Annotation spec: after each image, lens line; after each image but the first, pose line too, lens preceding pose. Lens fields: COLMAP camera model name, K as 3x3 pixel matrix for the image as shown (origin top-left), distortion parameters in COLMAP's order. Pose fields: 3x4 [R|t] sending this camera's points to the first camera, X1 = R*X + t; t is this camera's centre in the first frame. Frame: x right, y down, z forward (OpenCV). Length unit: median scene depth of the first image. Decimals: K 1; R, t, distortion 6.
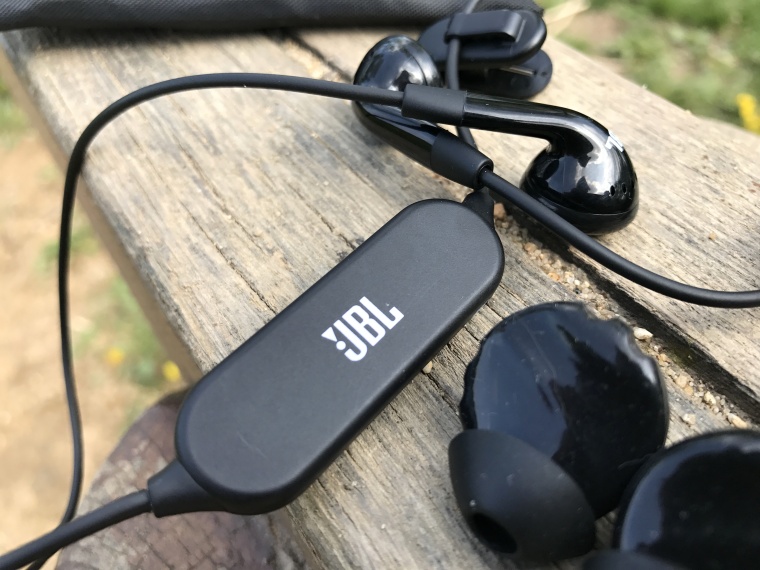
lens RADIAL K [[617.2, 0, 377.2], [0, 617.2, 285.5], [0, 0, 1]] dist [-0.010684, -0.059594]
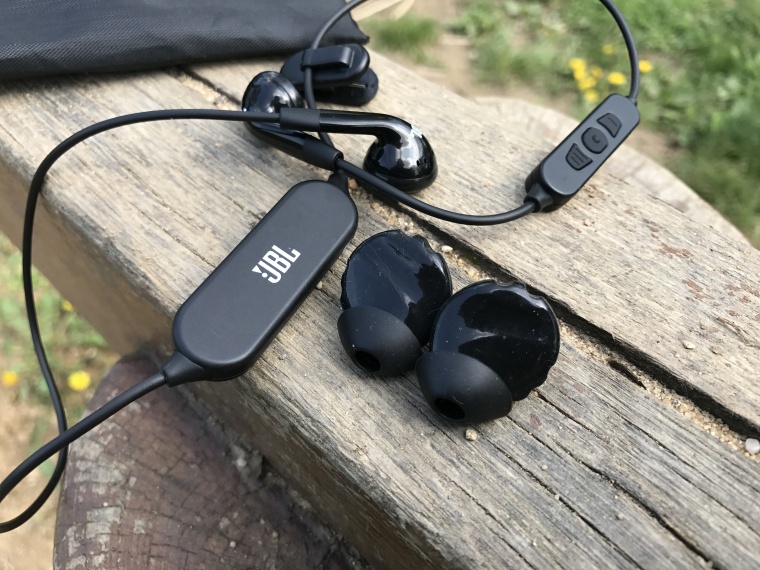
lens RADIAL K [[617.2, 0, 373.2], [0, 617.2, 289.0], [0, 0, 1]] dist [-0.010684, -0.059594]
pose [[0.975297, -0.138532, 0.172060, -0.047297], [0.133169, 0.990187, 0.042384, 0.075218], [-0.176243, -0.018424, 0.984174, -0.489452]]
